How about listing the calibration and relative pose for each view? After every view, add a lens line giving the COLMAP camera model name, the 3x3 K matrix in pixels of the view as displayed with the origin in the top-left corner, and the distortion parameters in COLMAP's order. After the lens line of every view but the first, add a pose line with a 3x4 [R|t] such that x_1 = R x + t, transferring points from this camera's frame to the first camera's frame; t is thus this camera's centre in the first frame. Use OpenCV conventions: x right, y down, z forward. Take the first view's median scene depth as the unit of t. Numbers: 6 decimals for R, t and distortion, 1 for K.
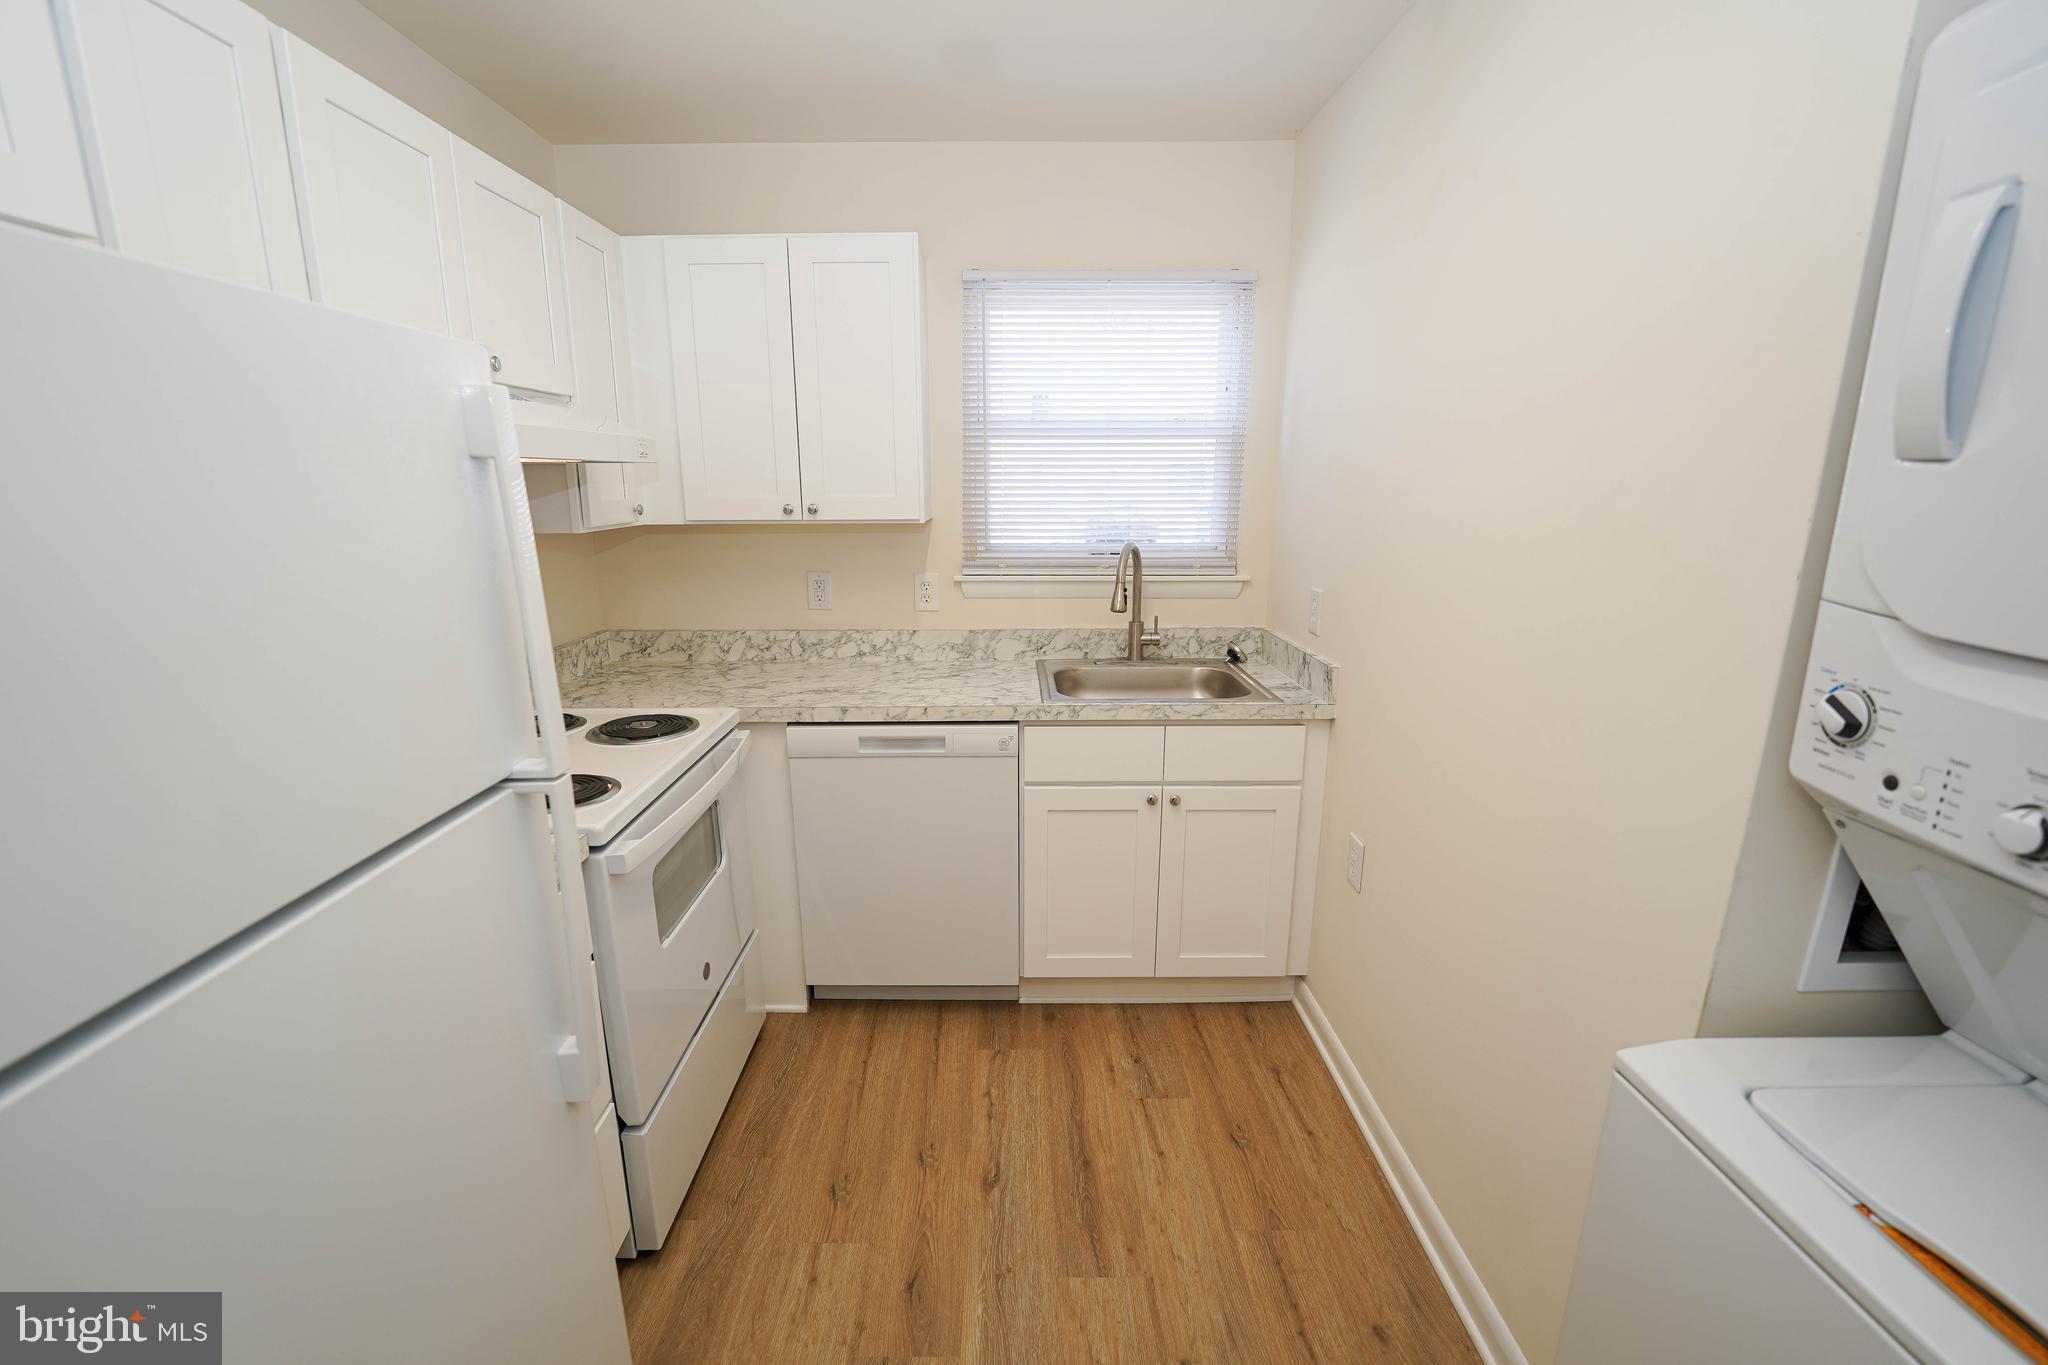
lens RADIAL K [[864.3, 0, 981.0], [0, 864.3, 689.7], [0, 0, 1]] dist [-0.019365, 0.000568]
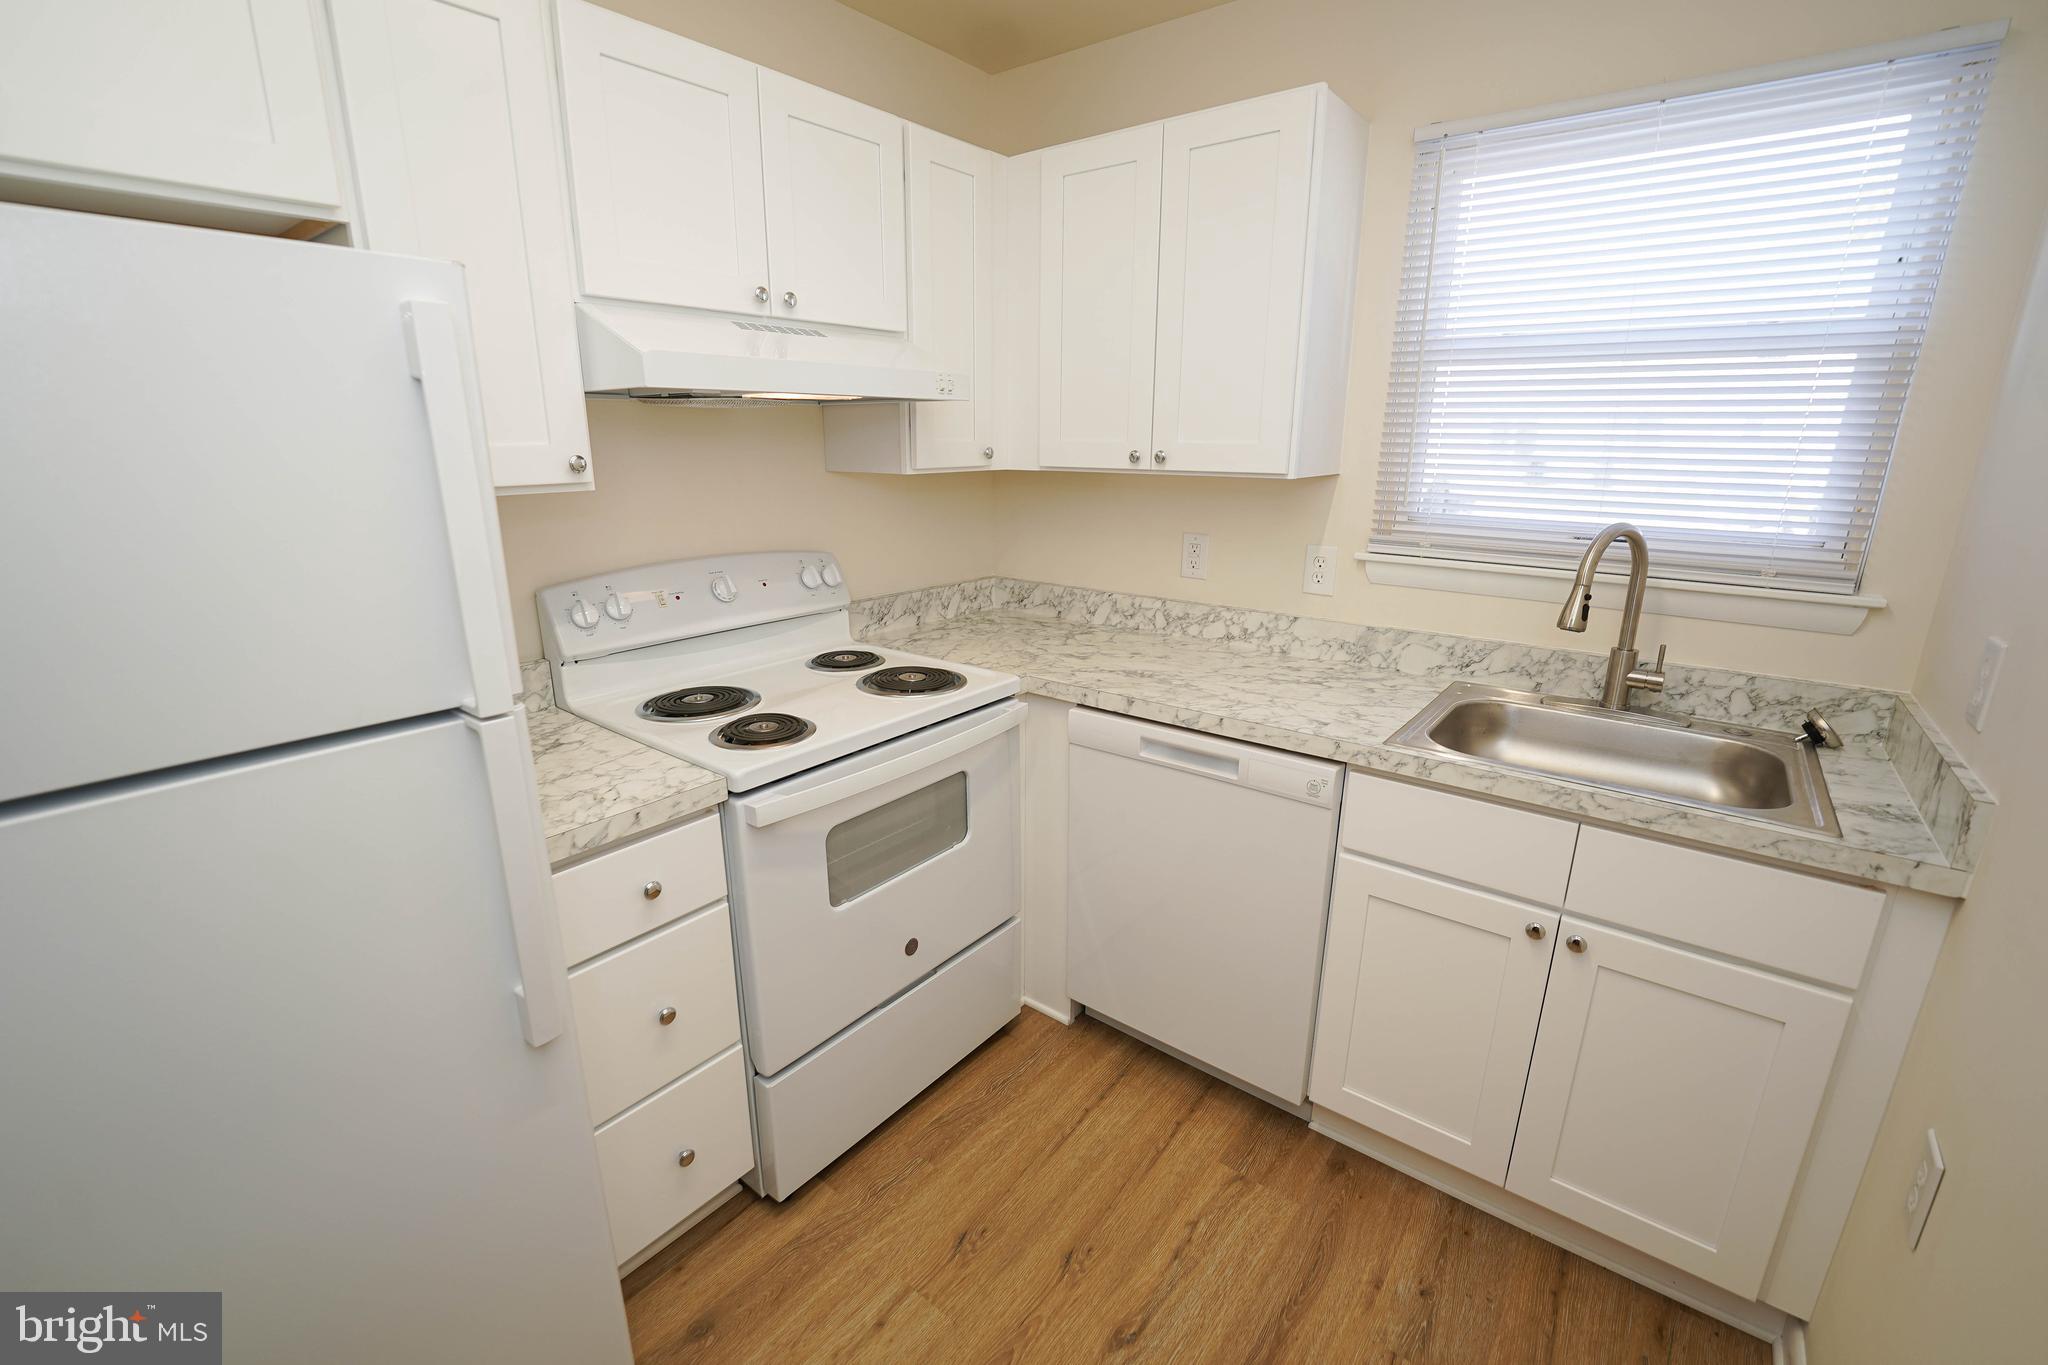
lens RADIAL K [[864.3, 0, 1020.3], [0, 864.3, 683.4], [0, 0, 1]] dist [-0.019365, 0.000568]
pose [[0.787849, 0.175271, -0.590402, 0.233252], [-0.151390, 0.984350, 0.090201, -0.049332], [0.596972, 0.018316, 0.802053, 0.258275]]
